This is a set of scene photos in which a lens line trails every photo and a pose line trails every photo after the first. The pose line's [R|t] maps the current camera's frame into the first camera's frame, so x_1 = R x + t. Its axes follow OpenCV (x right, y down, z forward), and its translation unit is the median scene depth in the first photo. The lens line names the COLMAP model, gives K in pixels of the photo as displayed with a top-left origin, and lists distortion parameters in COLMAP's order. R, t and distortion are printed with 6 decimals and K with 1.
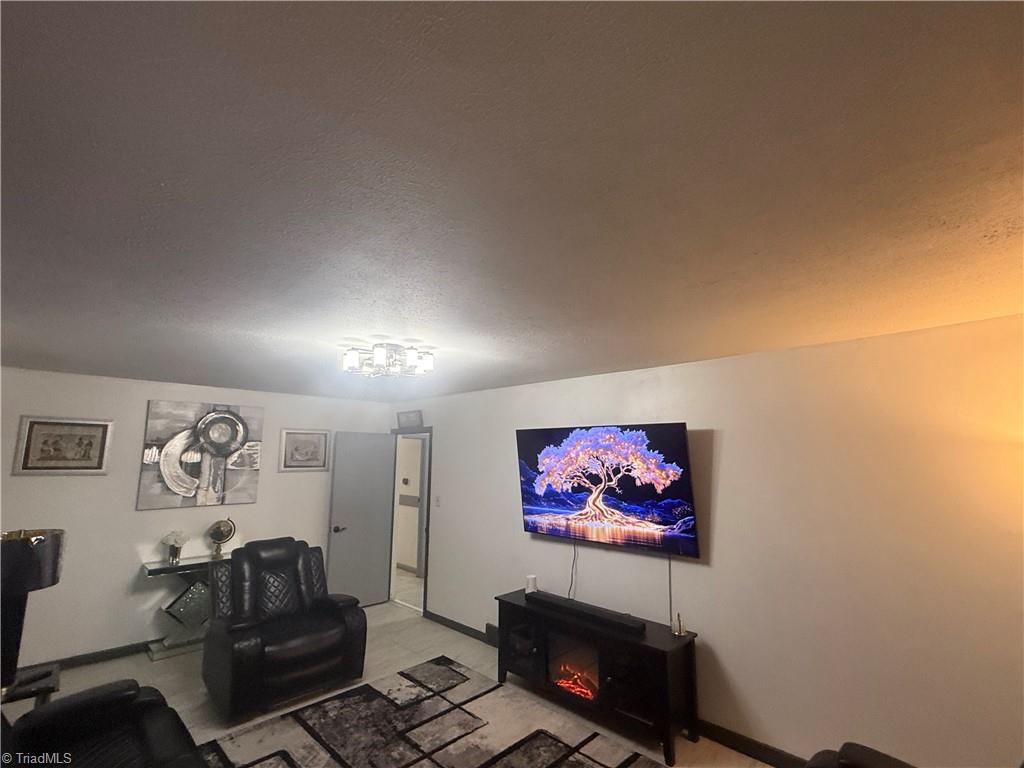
lens RADIAL K [[479.8, 0, 511.9], [0, 479.8, 384.4], [0, 0, 1]] dist [0.001399, -0.000703]
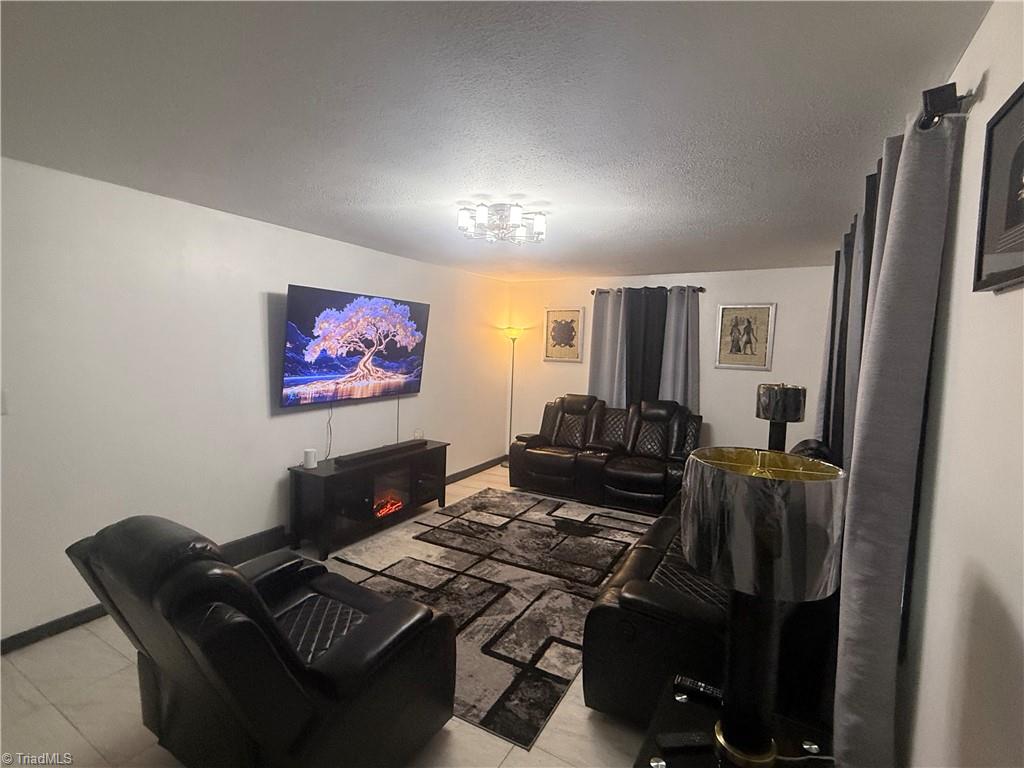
lens RADIAL K [[479.8, 0, 510.9], [0, 479.8, 382.2], [0, 0, 1]] dist [0.001399, -0.000703]
pose [[-0.266467, -0.083348, 0.960234, -0.999055], [-0.167923, 0.985032, 0.038902, 0.187741], [-0.949103, -0.150879, -0.276474, 0.981996]]
